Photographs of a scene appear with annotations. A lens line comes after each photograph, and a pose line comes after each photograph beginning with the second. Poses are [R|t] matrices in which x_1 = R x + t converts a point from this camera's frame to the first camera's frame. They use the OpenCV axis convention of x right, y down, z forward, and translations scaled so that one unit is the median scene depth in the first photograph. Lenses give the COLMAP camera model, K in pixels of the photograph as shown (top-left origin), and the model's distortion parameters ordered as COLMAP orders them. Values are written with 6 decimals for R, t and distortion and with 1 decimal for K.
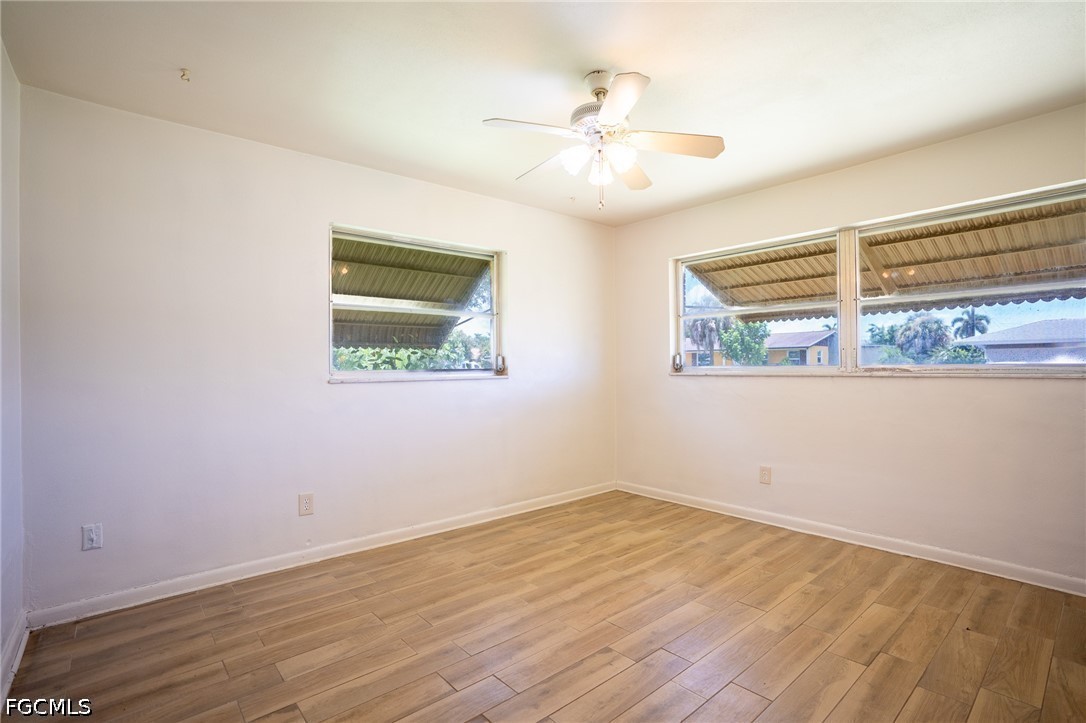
lens RADIAL K [[501.0, 0, 543.0], [0, 501.0, 361.5], [0, 0, 1]] dist [-0.001672, 0.001109]
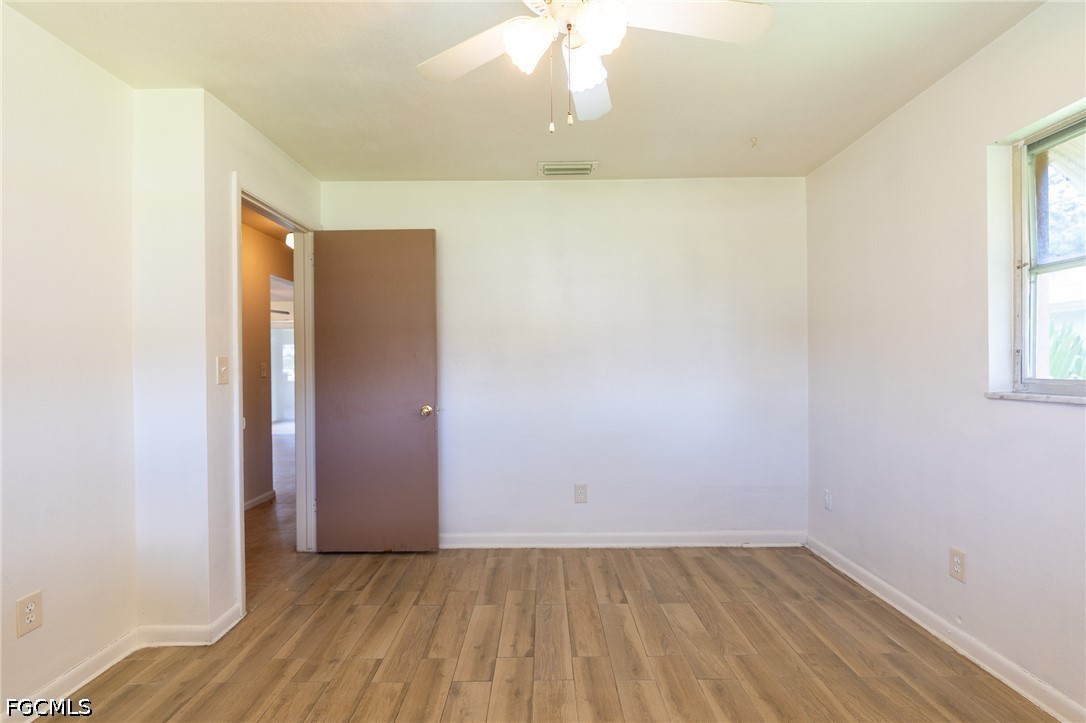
lens RADIAL K [[501.0, 0, 543.0], [0, 501.0, 361.5], [0, 0, 1]] dist [-0.001672, 0.001109]
pose [[-0.645157, 0.003813, -0.764041, 0.469139], [0.020609, 0.999711, -0.012413, -0.004909], [0.763772, -0.023754, -0.645049, 1.069714]]
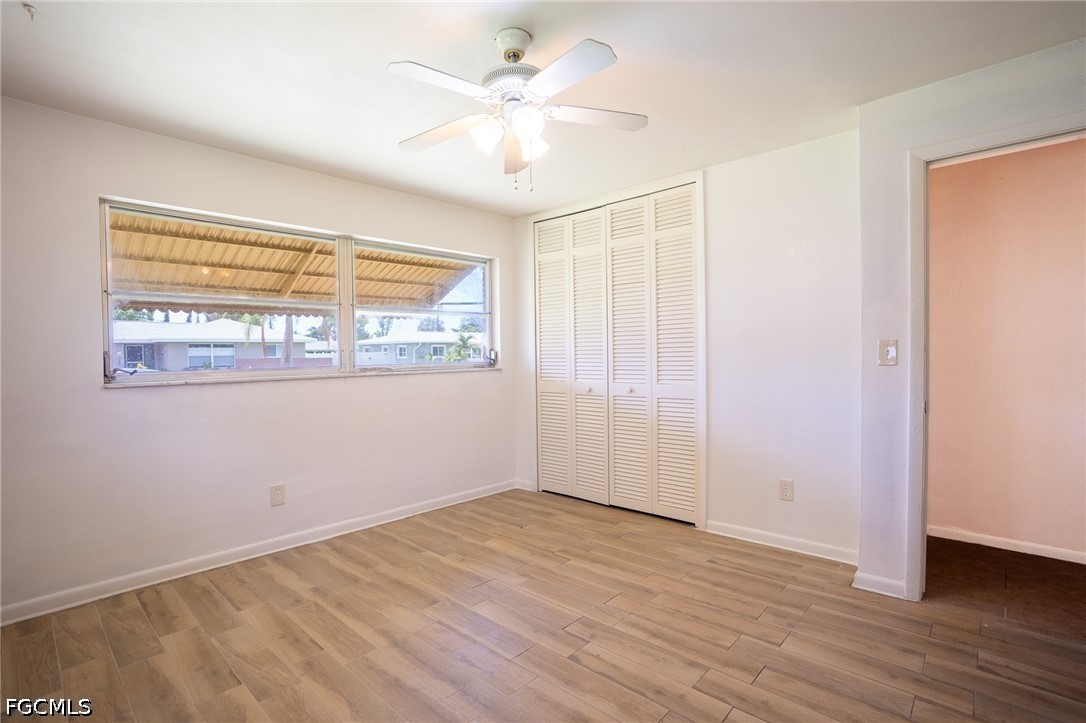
lens RADIAL K [[521.3, 0, 532.6], [0, 521.3, 366.7], [0, 0, 1]] dist [-0.089509, 0.047515]
pose [[-0.086213, -0.011800, 0.996207, -0.601455], [0.009754, 0.999872, 0.012688, -0.001840], [-0.996229, 0.010810, -0.086087, 0.827427]]
